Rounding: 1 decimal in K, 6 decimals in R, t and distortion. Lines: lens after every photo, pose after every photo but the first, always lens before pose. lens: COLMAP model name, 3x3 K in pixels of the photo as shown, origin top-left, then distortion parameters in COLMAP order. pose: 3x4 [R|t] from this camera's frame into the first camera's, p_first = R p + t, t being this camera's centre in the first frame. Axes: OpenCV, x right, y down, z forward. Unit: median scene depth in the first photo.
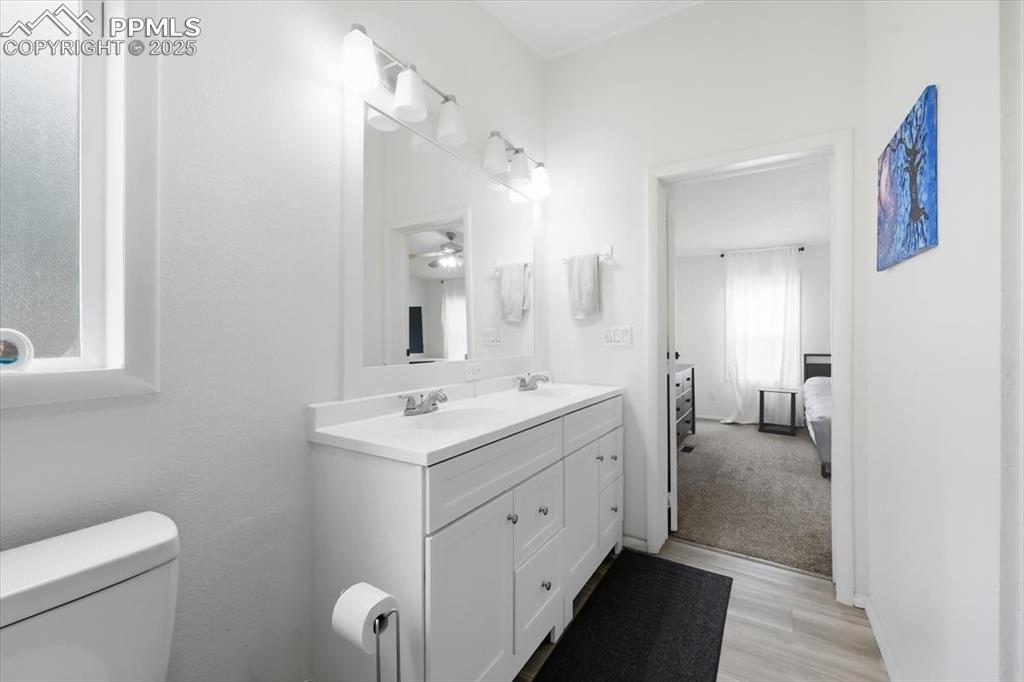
lens RADIAL K [[412.4, 0, 515.5], [0, 412.4, 340.7], [0, 0, 1]] dist [0.000091, -0.000298]
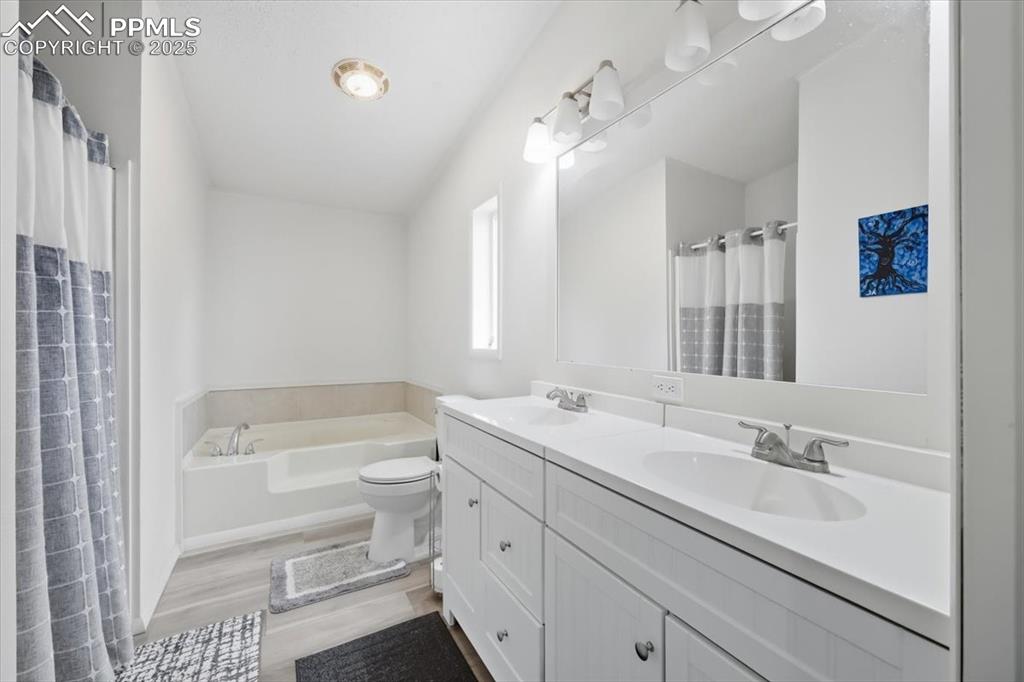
lens RADIAL K [[412.4, 0, 515.5], [0, 412.4, 340.7], [0, 0, 1]] dist [0.000091, -0.000298]
pose [[-0.473933, -0.017835, -0.880380, 0.570089], [-0.031785, 0.999490, -0.003138, 0.011840], [0.879987, 0.026496, -0.474258, 1.083152]]
